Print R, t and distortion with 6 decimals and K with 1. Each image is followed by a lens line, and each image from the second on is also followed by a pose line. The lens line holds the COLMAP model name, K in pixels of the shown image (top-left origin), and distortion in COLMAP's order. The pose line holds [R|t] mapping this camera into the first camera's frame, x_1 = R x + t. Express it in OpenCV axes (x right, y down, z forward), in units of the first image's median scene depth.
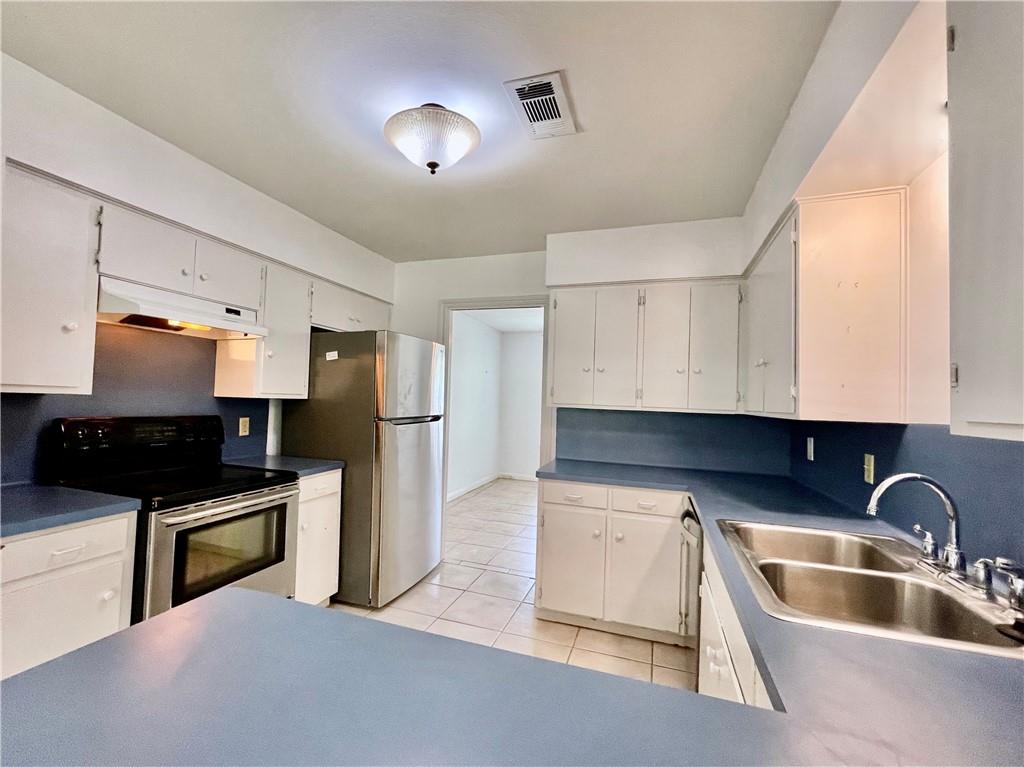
lens RADIAL K [[442.6, 0, 488.0], [0, 442.6, 383.9], [0, 0, 1]] dist [-0.000378, 0.000981]
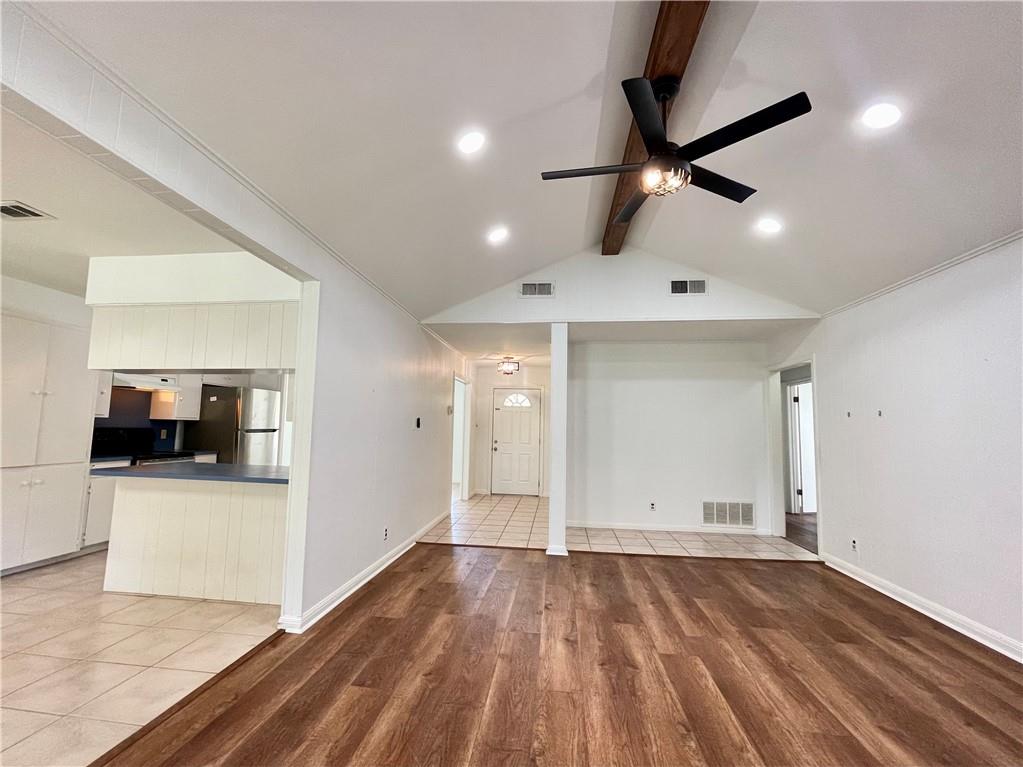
lens RADIAL K [[442.1, 0, 501.4], [0, 442.1, 386.3], [0, 0, 1]] dist [-0.000378, 0.000981]
pose [[0.973864, 0.007342, 0.227012, 0.530477], [0.004774, 0.998595, -0.052778, -0.008513], [-0.227081, 0.052483, 0.972461, -1.433156]]
